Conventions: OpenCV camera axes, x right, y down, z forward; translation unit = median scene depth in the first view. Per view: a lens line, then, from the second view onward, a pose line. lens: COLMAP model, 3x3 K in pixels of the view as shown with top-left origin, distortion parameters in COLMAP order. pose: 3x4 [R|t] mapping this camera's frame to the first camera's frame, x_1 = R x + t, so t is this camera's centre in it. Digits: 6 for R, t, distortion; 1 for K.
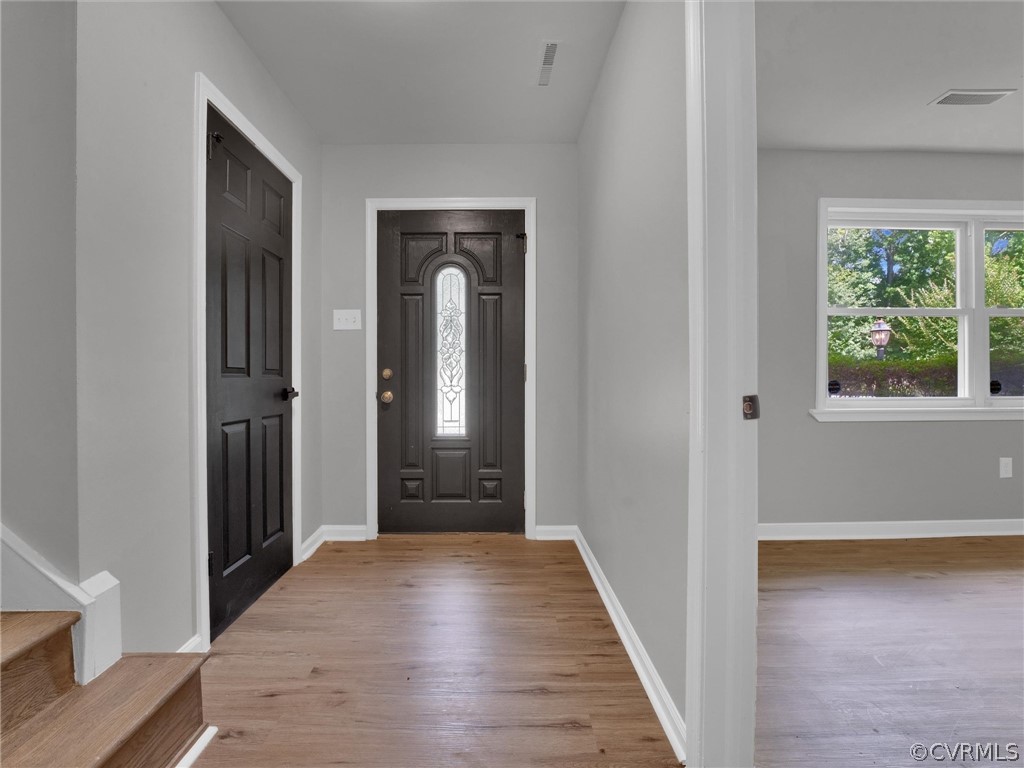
lens RADIAL K [[490.7, 0, 515.1], [0, 490.7, 383.8], [0, 0, 1]] dist [-0.024256, 0.000469]
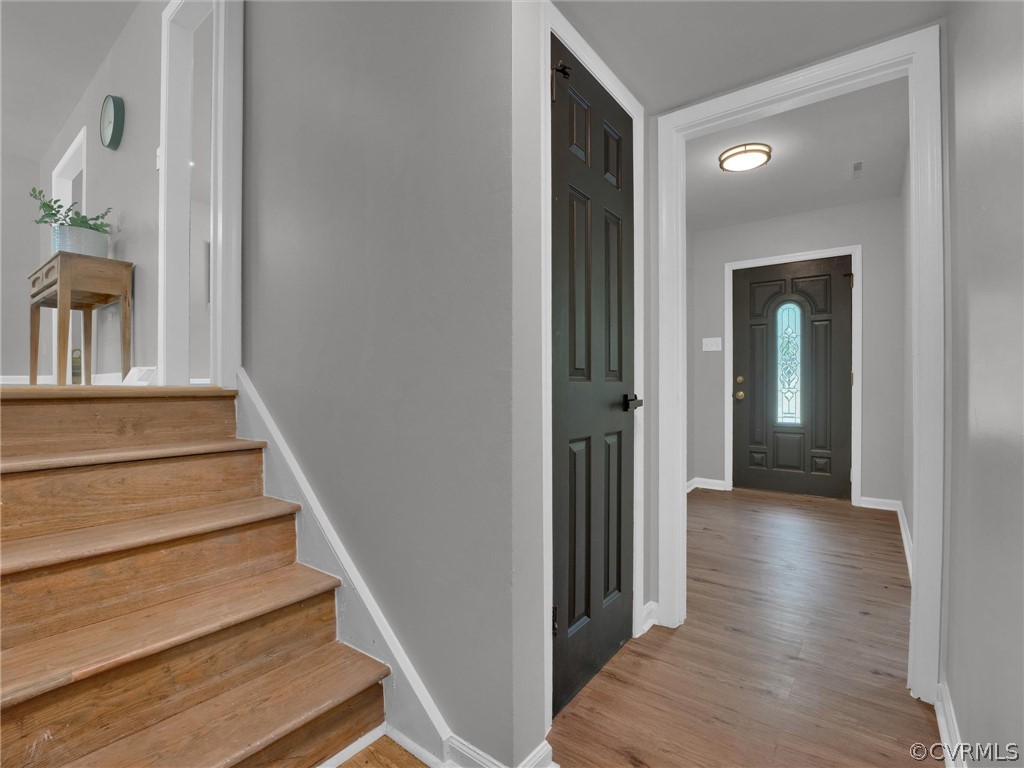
lens RADIAL K [[490.7, 0, 508.6], [0, 490.7, 383.6], [0, 0, 1]] dist [-0.024256, 0.000469]
pose [[0.799944, 0.002892, -0.600068, 0.063744], [-0.000976, 0.999993, 0.003518, -0.013440], [0.600074, -0.002228, 0.799941, -0.594826]]
